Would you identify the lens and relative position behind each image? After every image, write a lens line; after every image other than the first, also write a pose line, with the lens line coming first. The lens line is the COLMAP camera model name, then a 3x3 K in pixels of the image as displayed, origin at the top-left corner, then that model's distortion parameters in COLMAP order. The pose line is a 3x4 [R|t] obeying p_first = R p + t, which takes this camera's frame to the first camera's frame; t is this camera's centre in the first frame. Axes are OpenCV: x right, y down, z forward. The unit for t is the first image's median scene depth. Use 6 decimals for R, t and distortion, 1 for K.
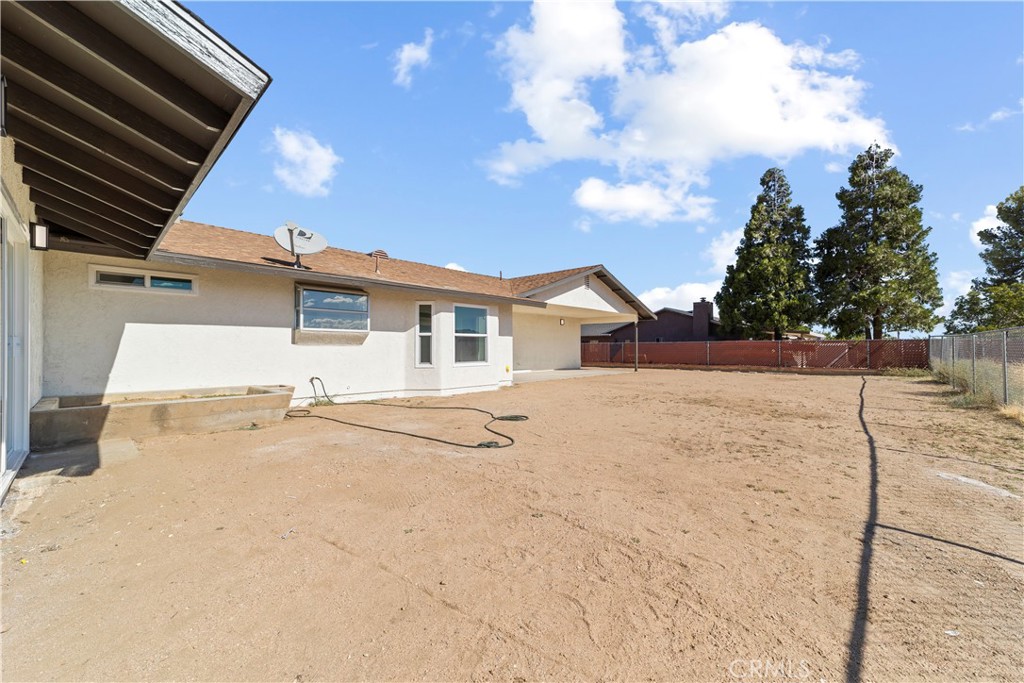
lens RADIAL K [[396.1, 0, 509.5], [0, 396.1, 343.0], [0, 0, 1]] dist [0.001291, 0.000240]
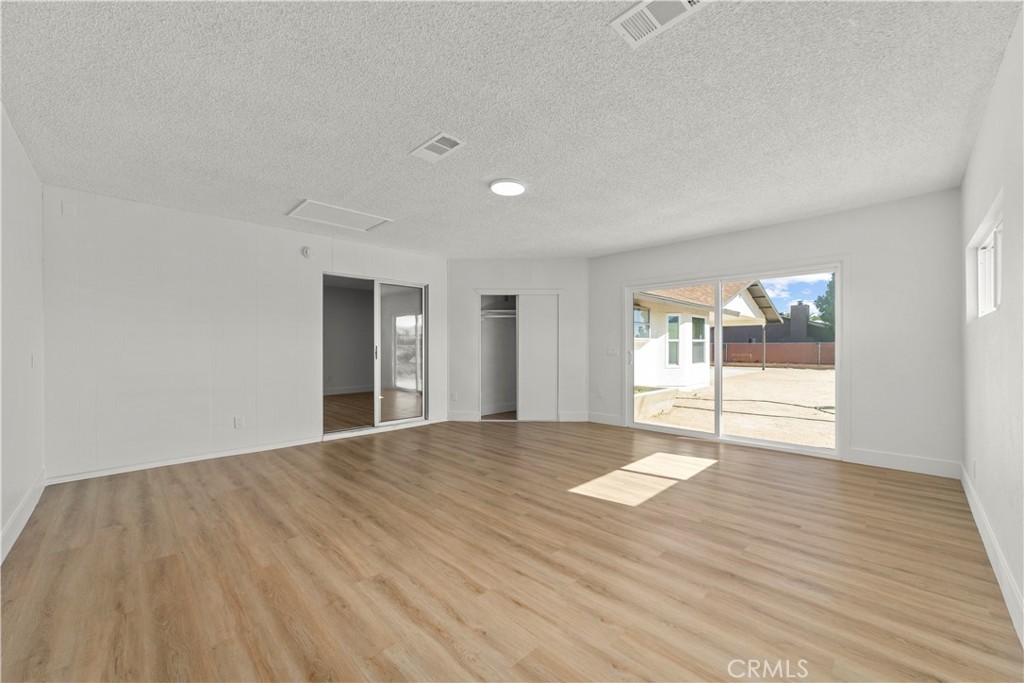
lens RADIAL K [[396.1, 0, 516.8], [0, 396.1, 343.3], [0, 0, 1]] dist [0.001291, 0.000240]
pose [[0.999766, -0.000179, -0.021616, -0.307710], [0.000342, 0.999971, 0.007543, -0.010313], [0.021614, -0.007548, 0.999738, -0.106738]]
